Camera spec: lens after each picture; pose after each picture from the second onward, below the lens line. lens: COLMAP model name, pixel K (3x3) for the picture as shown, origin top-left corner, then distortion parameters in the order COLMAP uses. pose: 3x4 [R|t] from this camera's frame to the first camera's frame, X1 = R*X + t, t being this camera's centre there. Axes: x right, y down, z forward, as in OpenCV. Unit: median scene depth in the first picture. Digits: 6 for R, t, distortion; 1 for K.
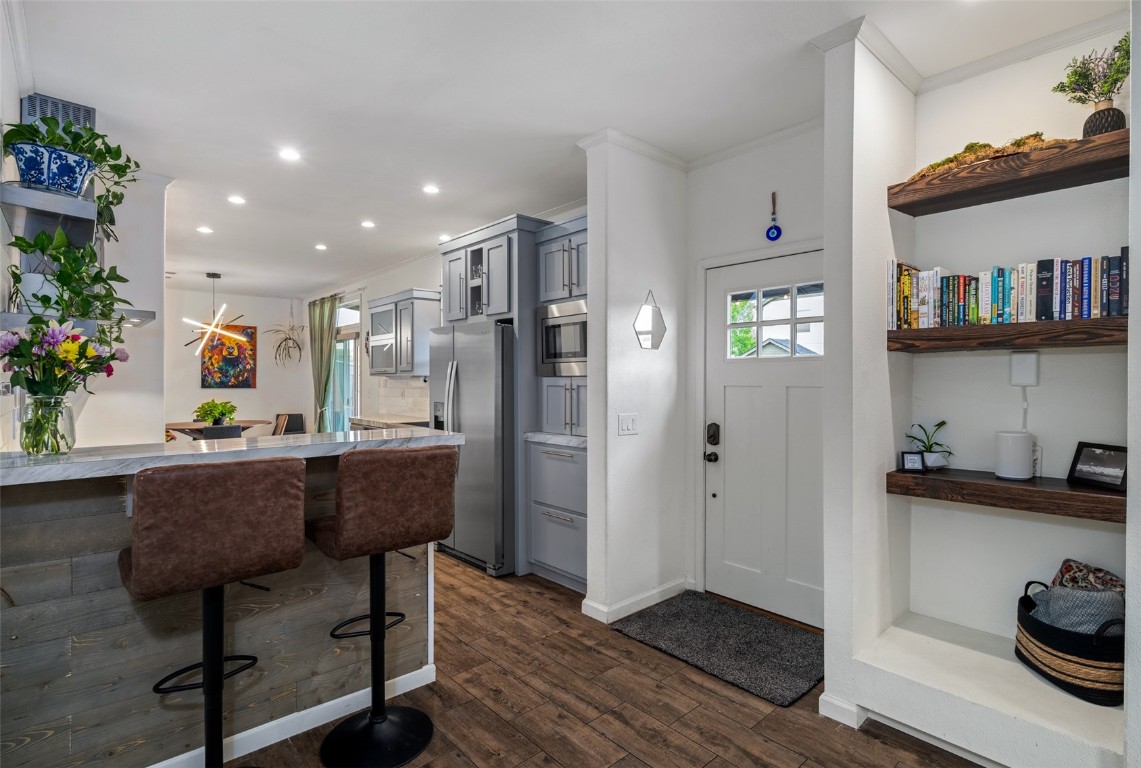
lens RADIAL K [[566.0, 0, 537.0], [0, 566.0, 384.1], [0, 0, 1]] dist [-0.005700, 0.000169]
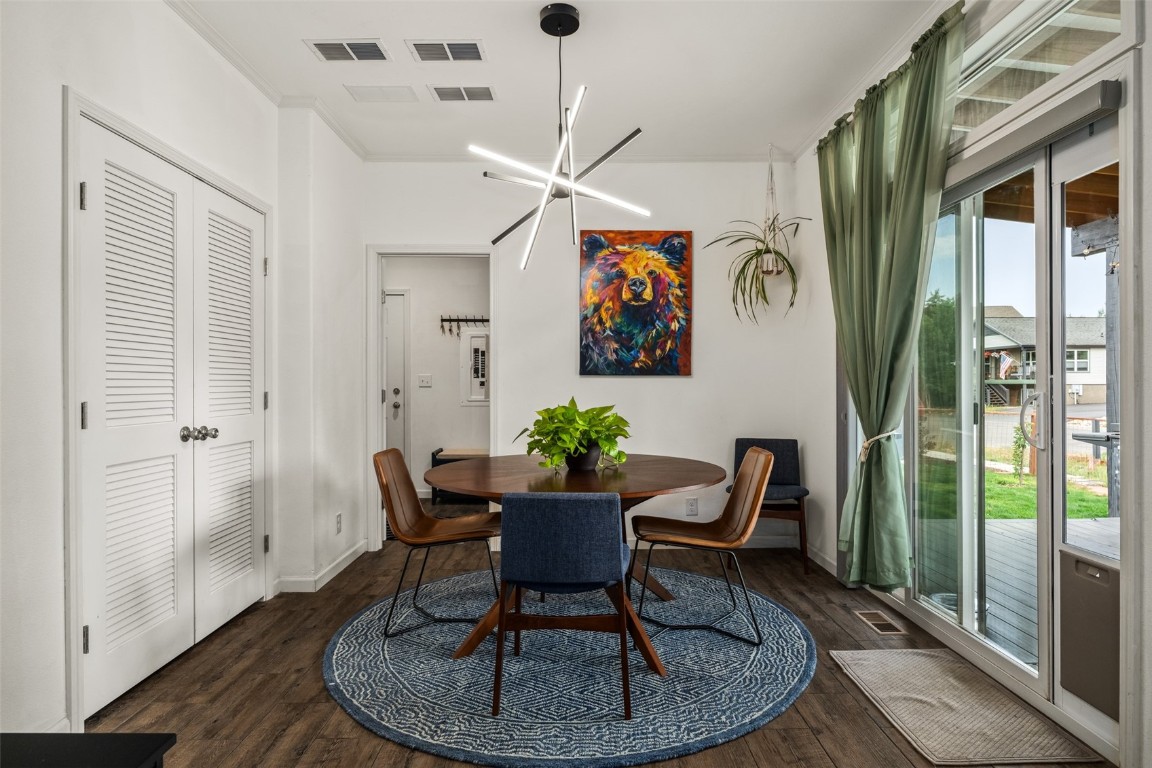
lens RADIAL K [[600.8, 0, 614.5], [0, 600.8, 383.1], [0, 0, 1]] dist [-0.002895, -0.000121]
pose [[0.814860, -0.003690, -0.579646, -0.294097], [-0.002980, 0.999940, -0.010555, 0.018304], [0.579650, 0.010328, 0.814800, 0.623940]]
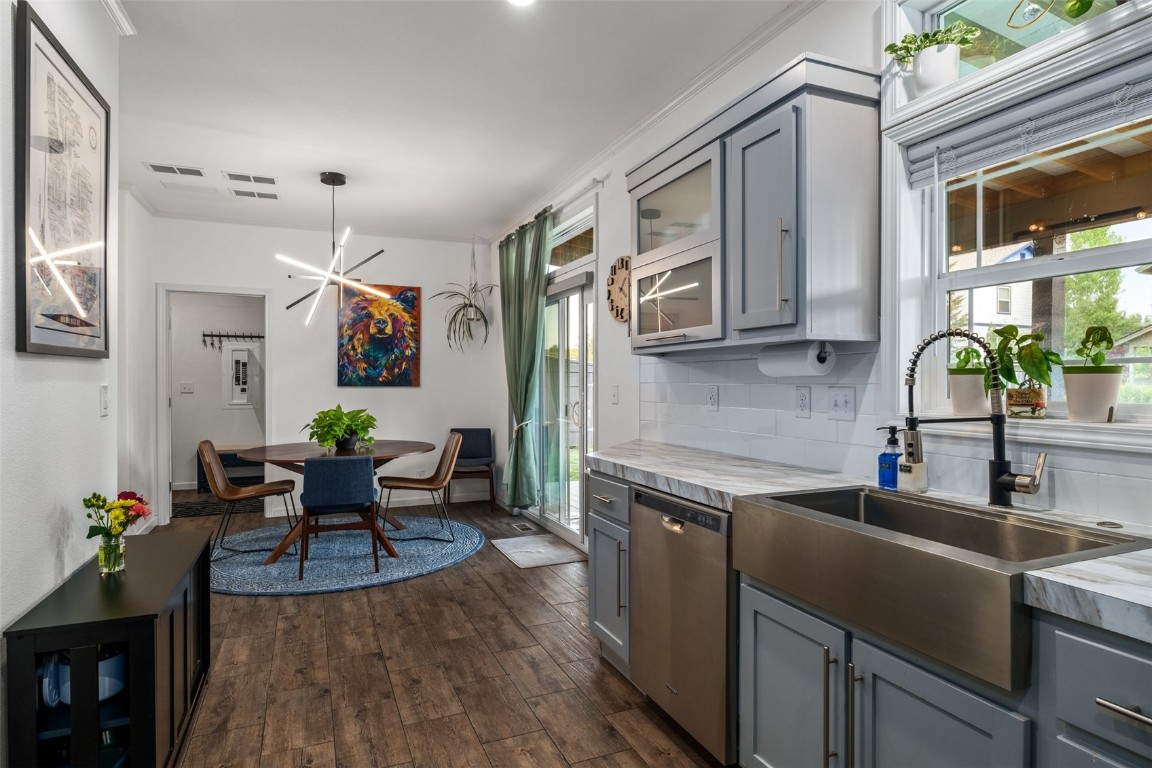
lens RADIAL K [[605.5, 0, 576.0], [0, 605.5, 384.0], [0, 0, 1]] dist [-0.003411, -0.000230]
pose [[0.964793, -0.000802, -0.263011, -0.164595], [-0.000523, 0.999988, -0.004970, 0.007776], [0.263012, 0.004932, 0.964780, 0.422836]]
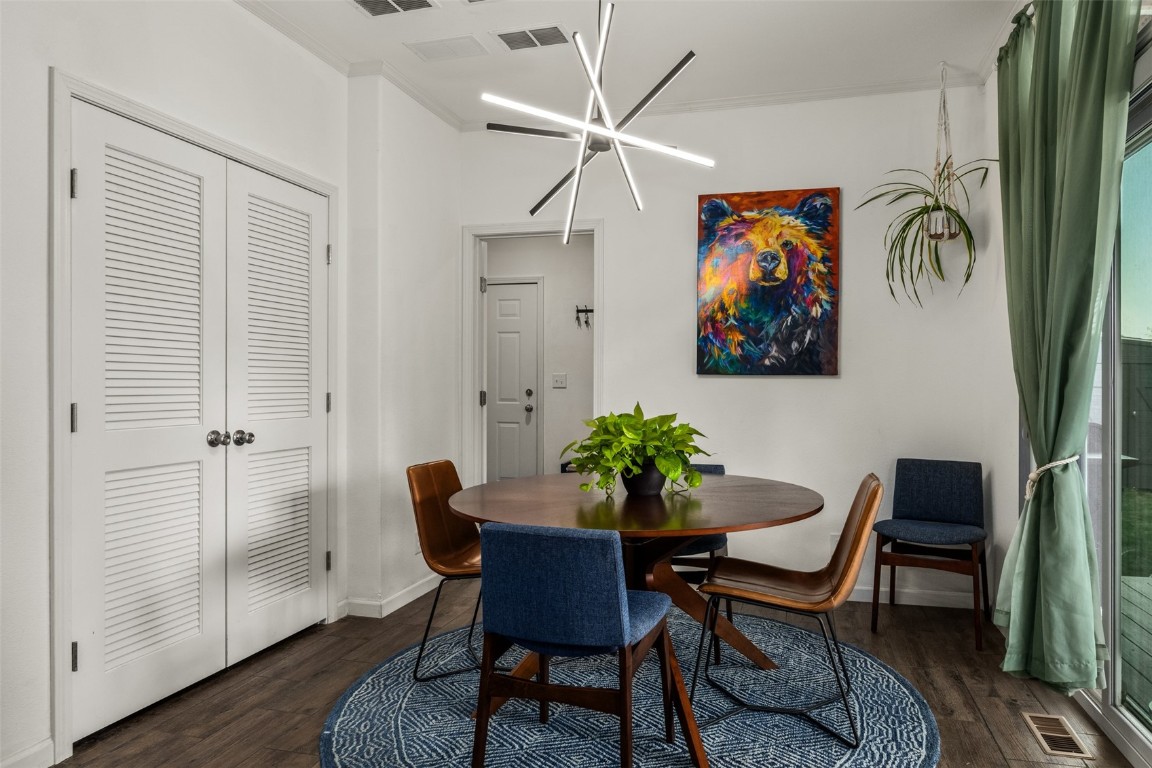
lens RADIAL K [[699.1, 0, 680.3], [0, 699.1, 384.5], [0, 0, 1]] dist [-0.002489, -0.000525]
pose [[0.652918, 0.000444, -0.757429, -0.260707], [-0.009409, 0.999927, -0.007525, 0.016846], [0.757370, 0.012040, 0.652875, 0.694826]]
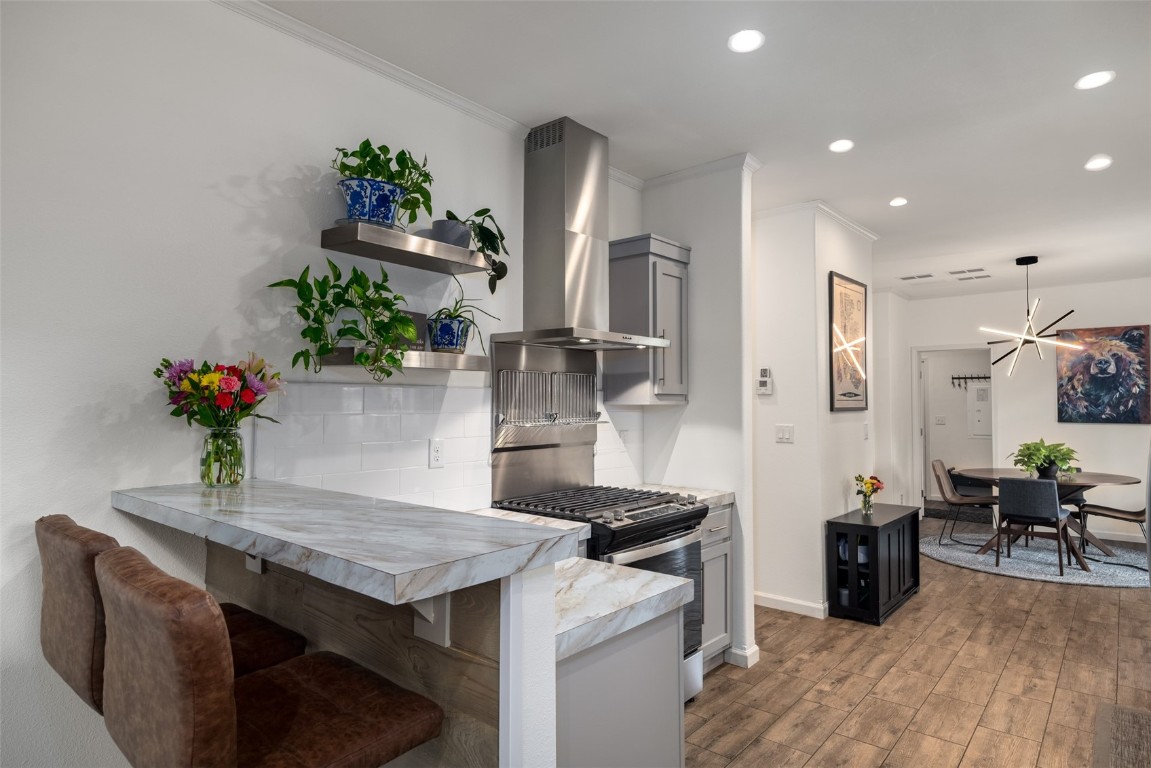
lens RADIAL K [[642.3, 0, 591.5], [0, 642.3, 388.3], [0, 0, 1]] dist [-0.004615, 0.000217]
pose [[0.189934, -0.030964, -0.981308, 0.075971], [-0.009421, 0.999399, -0.033358, -0.003024], [0.981752, 0.015581, 0.189528, 0.279340]]
